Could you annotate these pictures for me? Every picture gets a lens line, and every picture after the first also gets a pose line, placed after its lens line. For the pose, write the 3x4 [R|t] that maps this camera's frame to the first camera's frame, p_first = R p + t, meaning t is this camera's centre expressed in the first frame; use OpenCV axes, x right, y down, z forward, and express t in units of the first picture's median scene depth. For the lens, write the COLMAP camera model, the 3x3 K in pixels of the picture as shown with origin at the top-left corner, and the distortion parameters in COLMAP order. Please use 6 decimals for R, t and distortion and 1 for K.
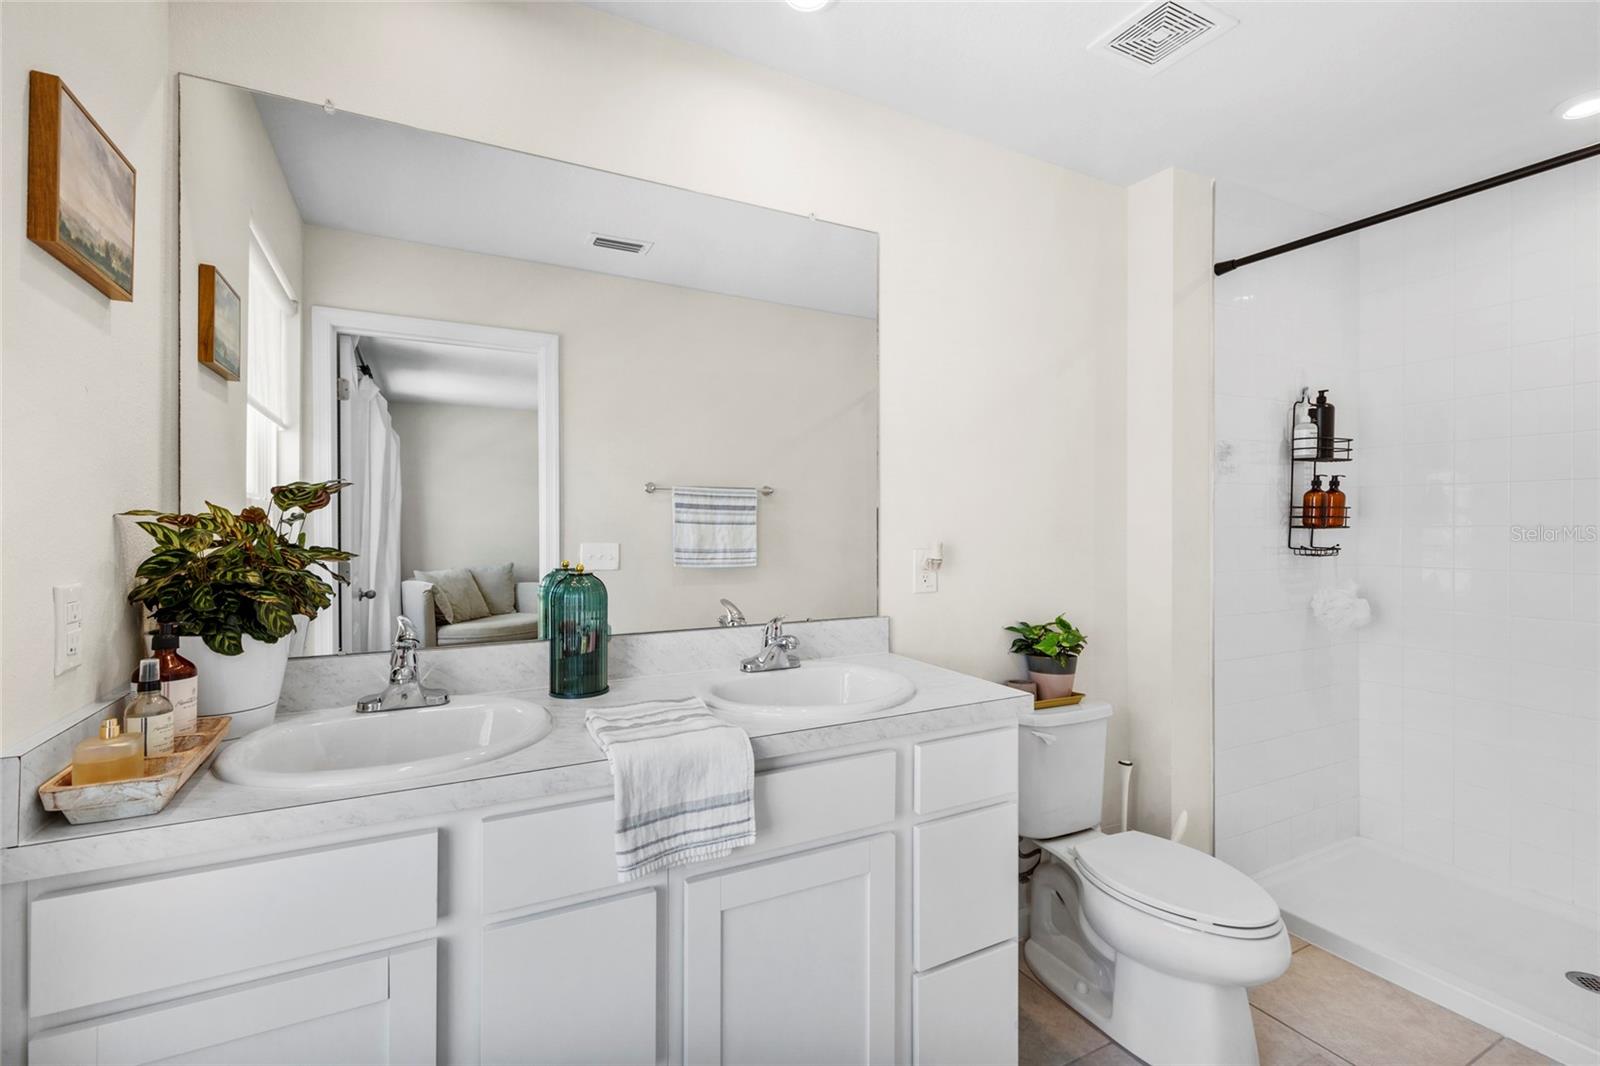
lens RADIAL K [[715.5, 0, 803.5], [0, 715.5, 525.1], [0, 0, 1]] dist [-0.000084, 0.000461]
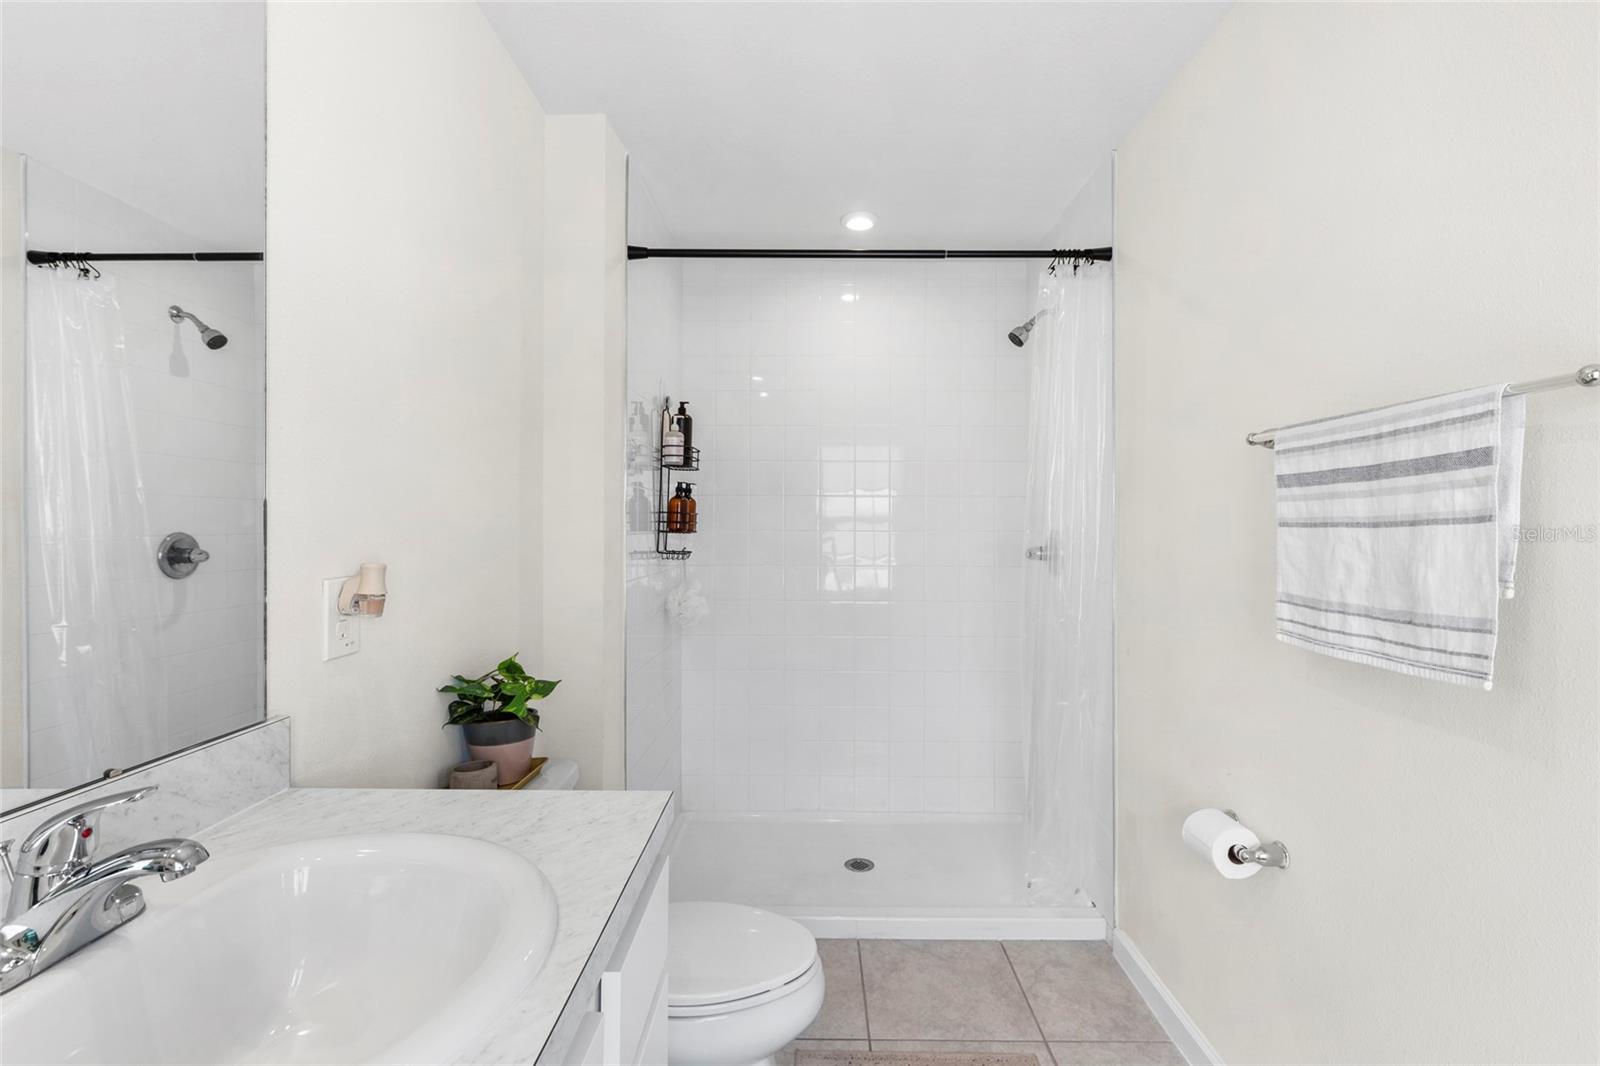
lens RADIAL K [[715.5, 0, 804.5], [0, 715.5, 524.3], [0, 0, 1]] dist [-0.000084, 0.000461]
pose [[0.459826, 0.000631, 0.888009, -0.128891], [0.008978, 0.999945, -0.005360, -0.000764], [-0.887964, 0.010437, 0.459795, 0.363215]]
